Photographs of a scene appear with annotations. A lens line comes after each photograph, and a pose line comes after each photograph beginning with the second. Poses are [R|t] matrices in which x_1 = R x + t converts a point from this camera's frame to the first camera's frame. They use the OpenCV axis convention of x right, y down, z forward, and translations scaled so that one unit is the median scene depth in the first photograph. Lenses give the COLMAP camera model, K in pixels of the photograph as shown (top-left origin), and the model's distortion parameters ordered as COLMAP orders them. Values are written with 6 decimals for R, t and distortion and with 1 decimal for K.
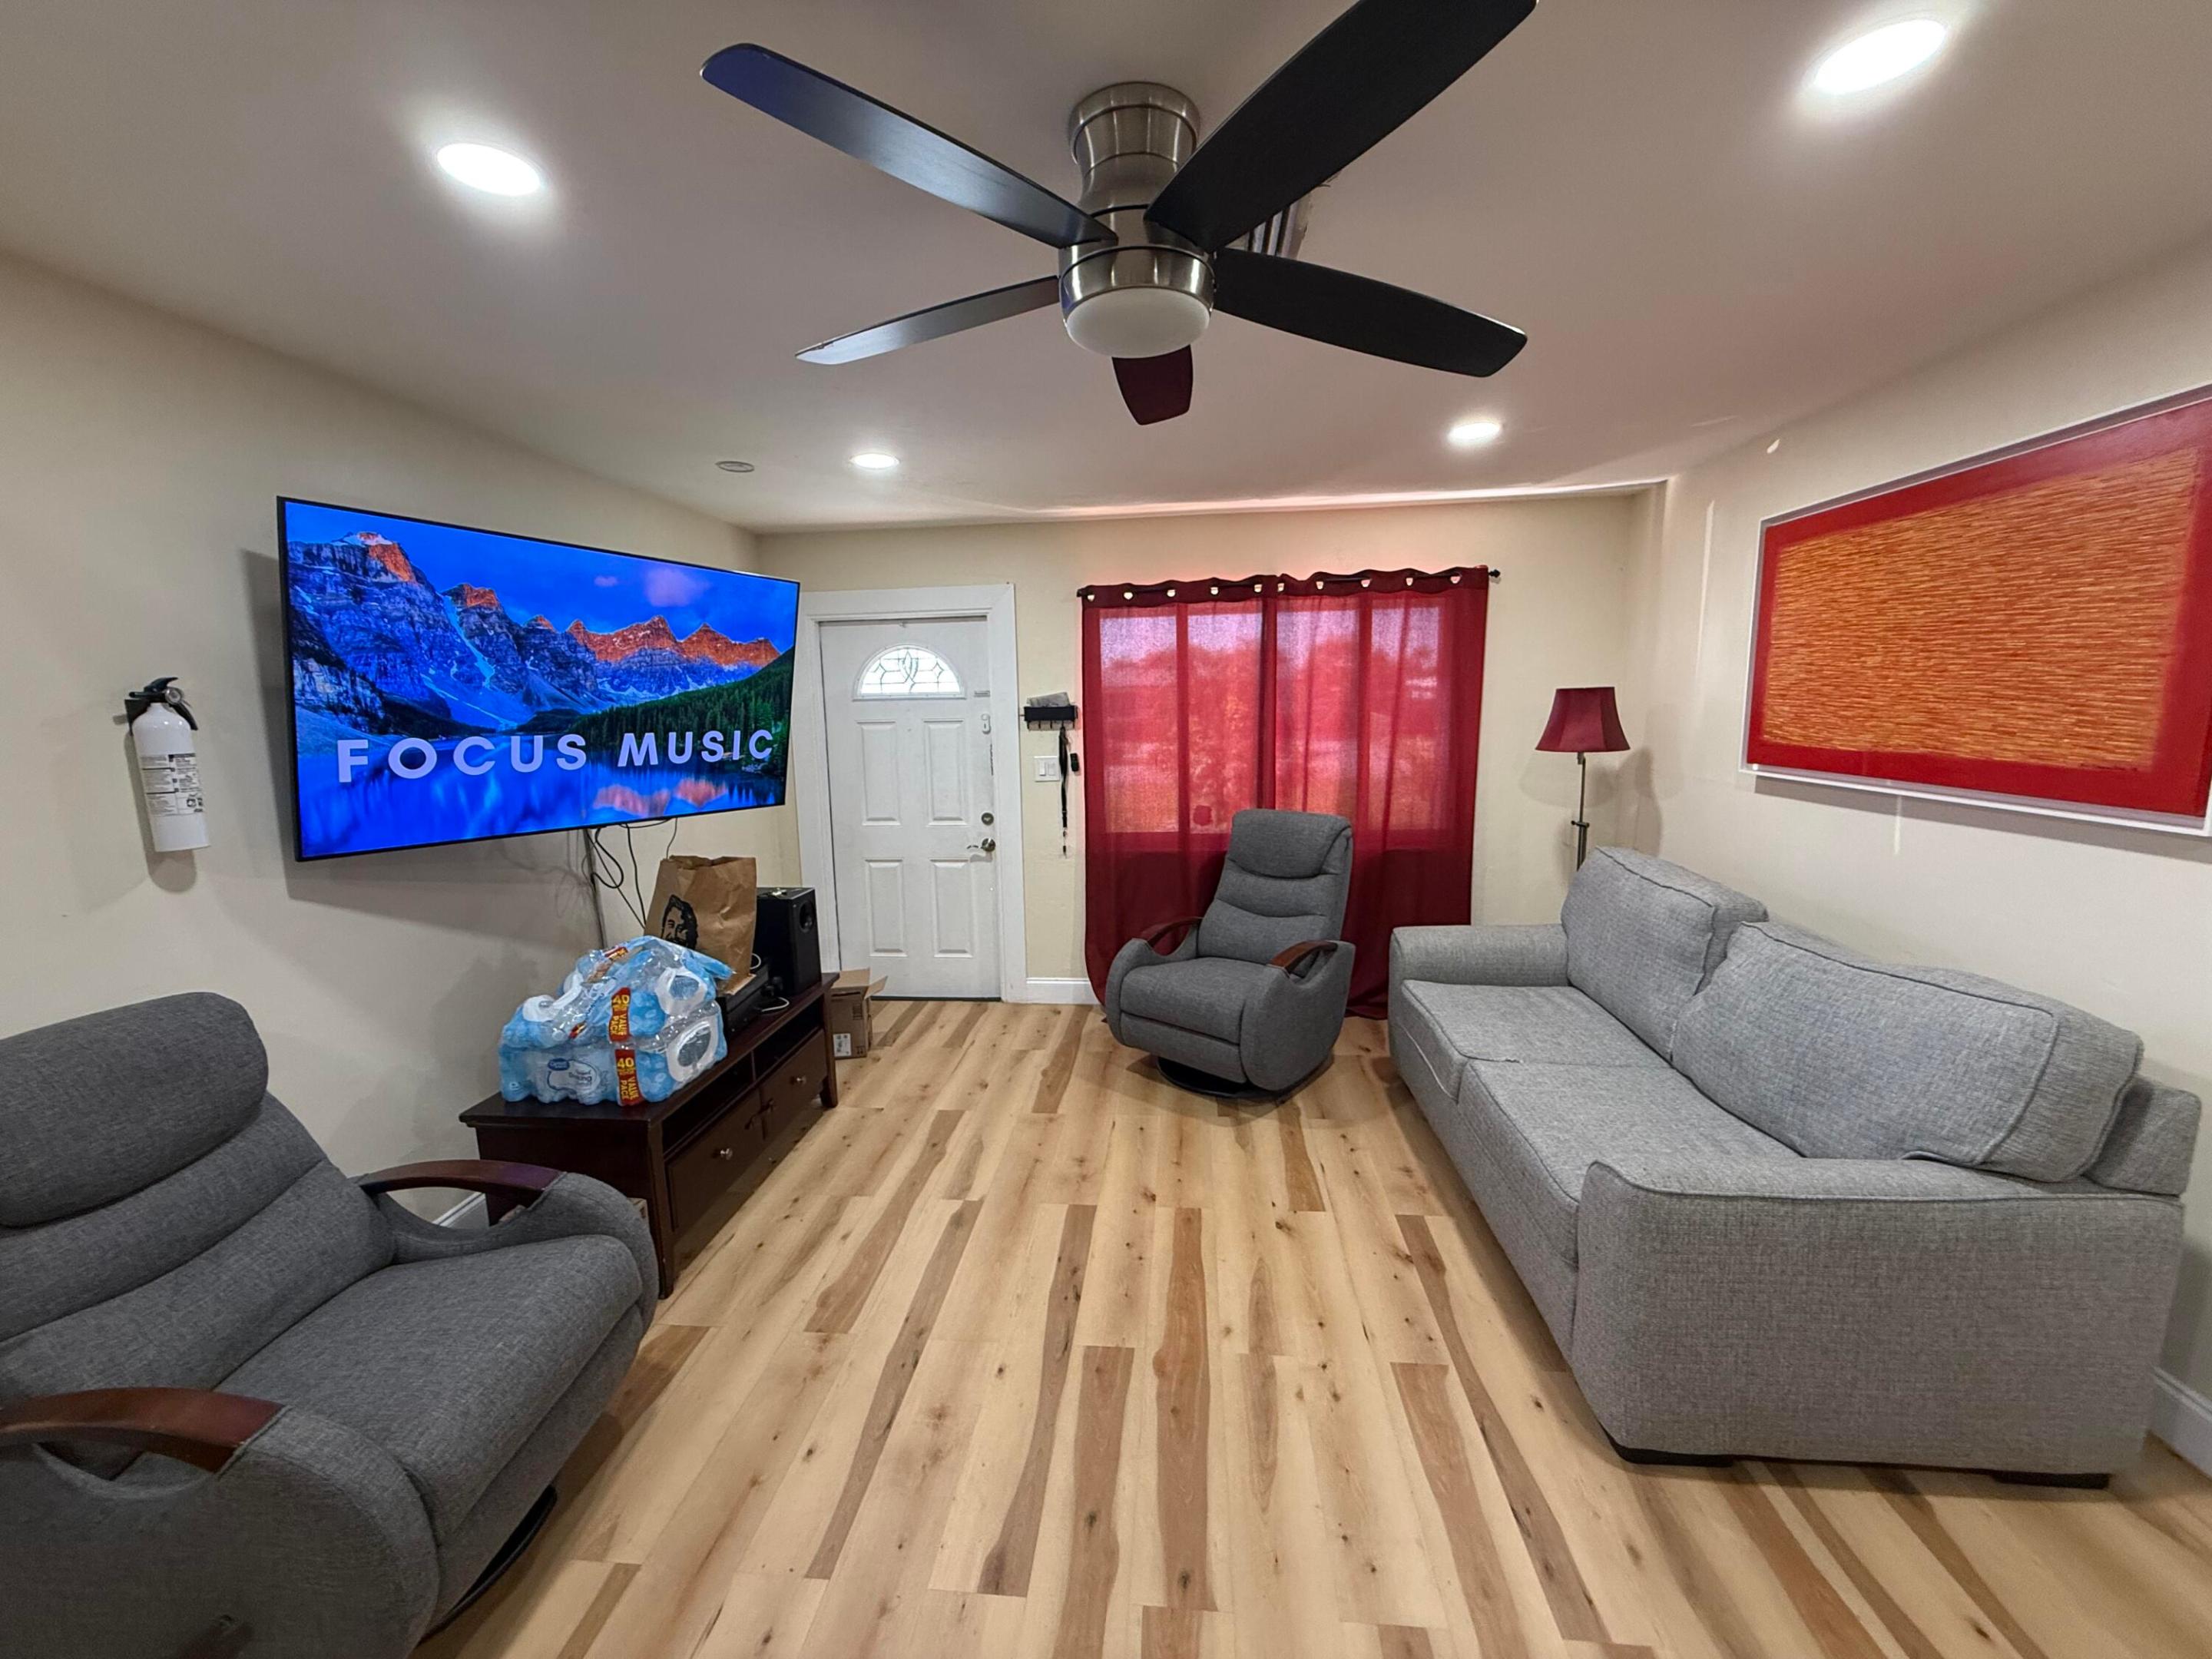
lens RADIAL K [[881.4, 0, 1102.5], [0, 881.4, 829.5], [0, 0, 1]] dist [0.001338, 0.000333]
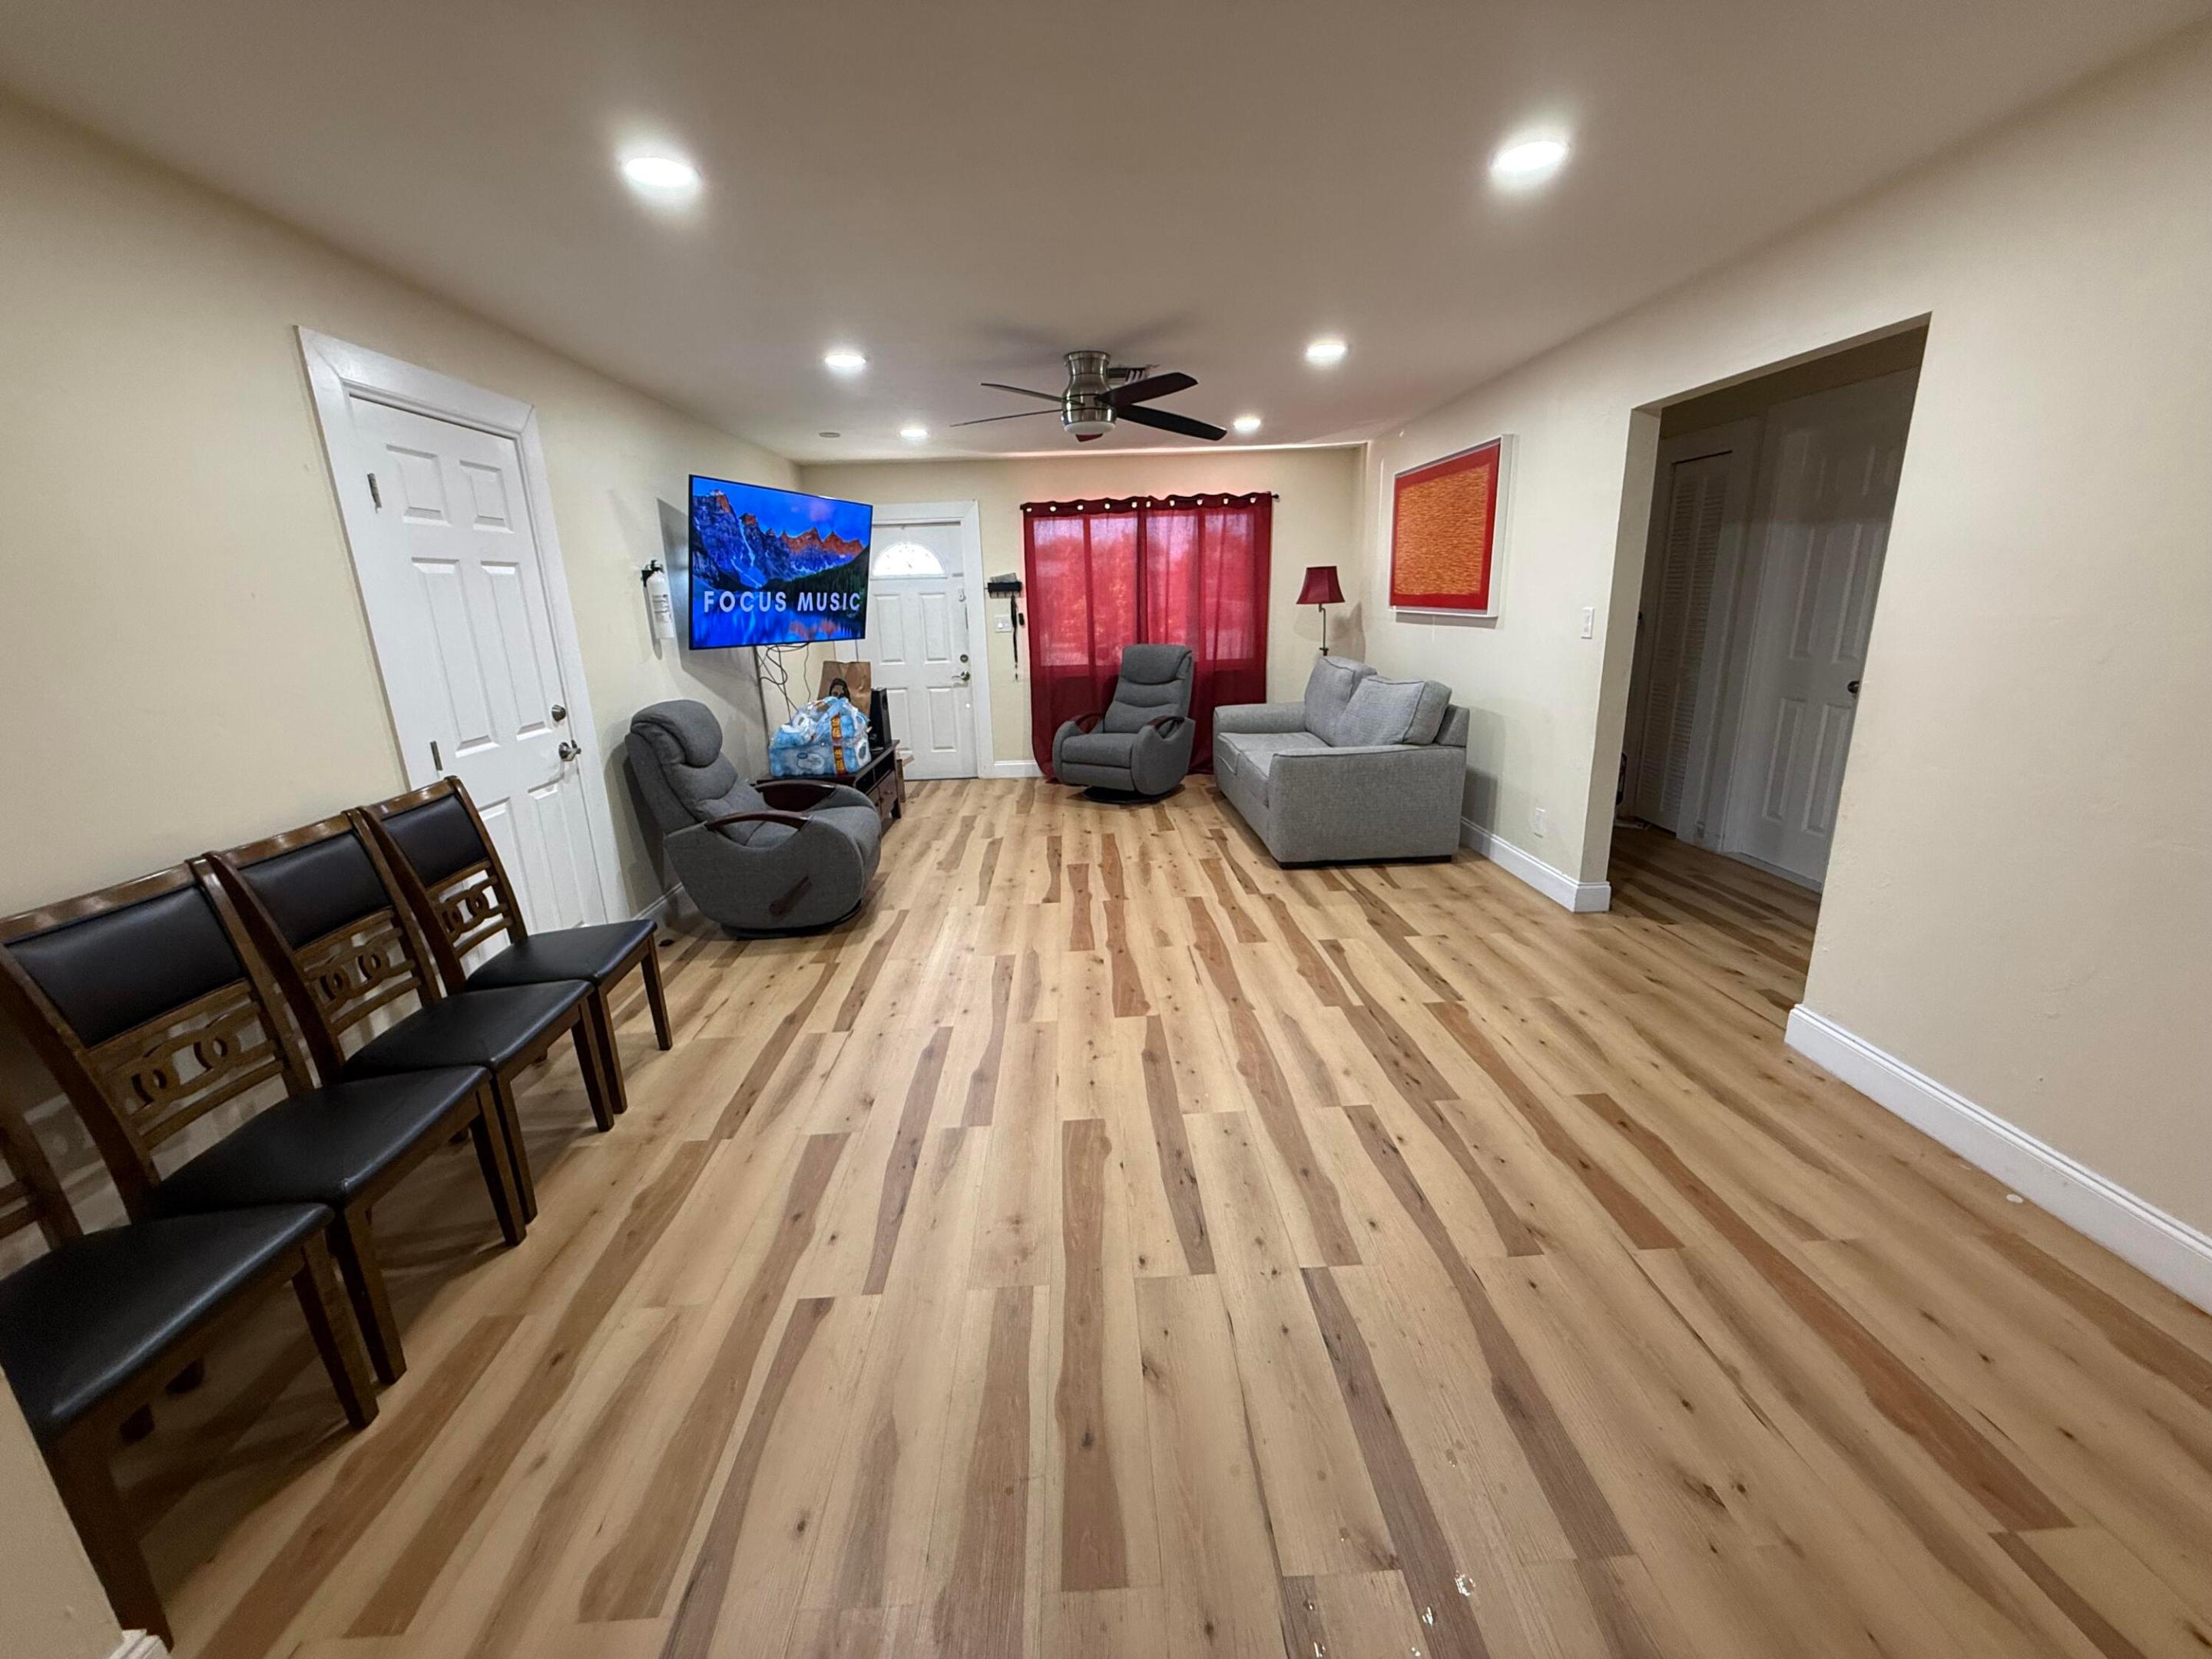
lens RADIAL K [[881.4, 0, 1102.5], [0, 881.4, 829.5], [0, 0, 1]] dist [0.001338, 0.000333]
pose [[0.990907, -0.044277, 0.127055, -0.134505], [0.029543, 0.992857, 0.115591, 0.152034], [-0.131266, -0.110787, 0.985137, -0.771523]]
